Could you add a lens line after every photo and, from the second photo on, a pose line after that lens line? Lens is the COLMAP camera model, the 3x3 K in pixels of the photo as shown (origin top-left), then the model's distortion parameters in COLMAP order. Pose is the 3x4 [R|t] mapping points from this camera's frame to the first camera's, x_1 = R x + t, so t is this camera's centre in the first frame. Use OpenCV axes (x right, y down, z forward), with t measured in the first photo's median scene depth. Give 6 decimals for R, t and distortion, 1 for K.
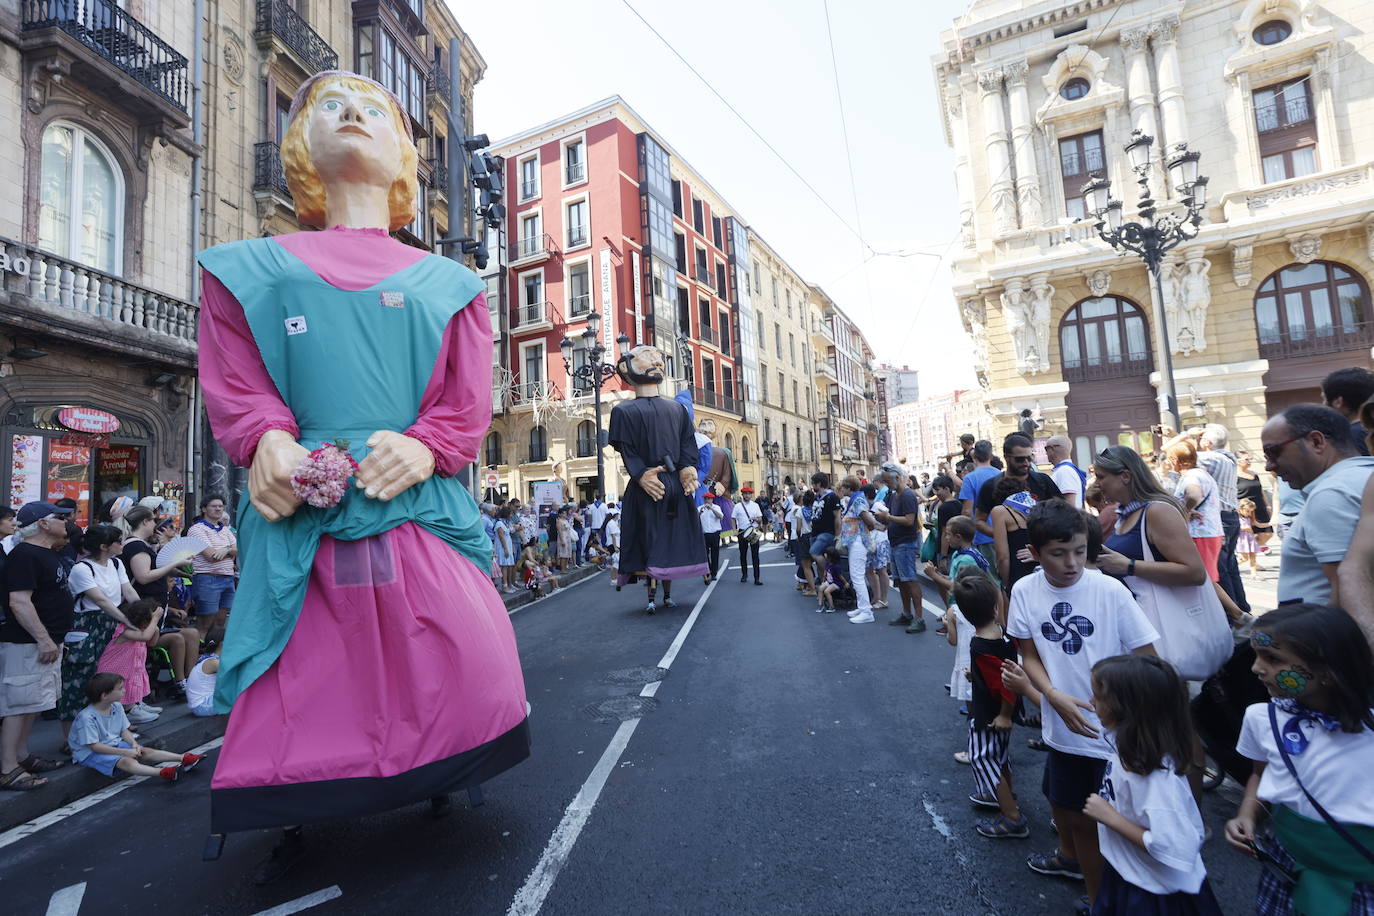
lens RADIAL K [[640.5, 0, 687.0], [0, 640.5, 458.0], [0, 0, 1]] dist [-0.055478, 0.022445]
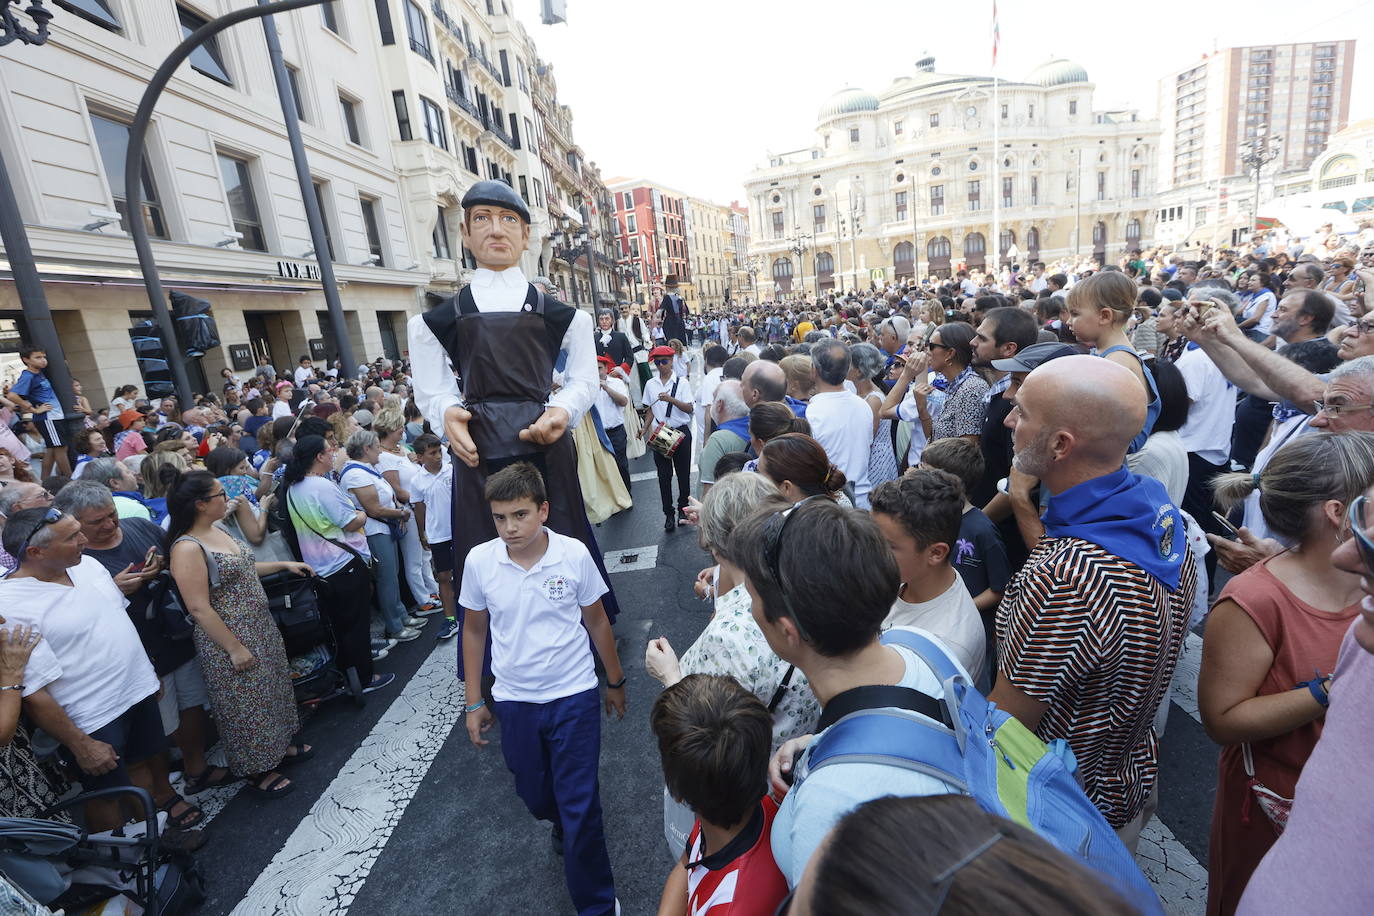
lens RADIAL K [[640.5, 0, 687.0], [0, 640.5, 458.0], [0, 0, 1]] dist [-0.055478, 0.022445]
pose [[0.994988, -0.075898, 0.065110, -0.170378], [0.053979, 0.955742, 0.289213, -0.151821], [-0.084179, -0.284249, 0.955048, -1.890049]]
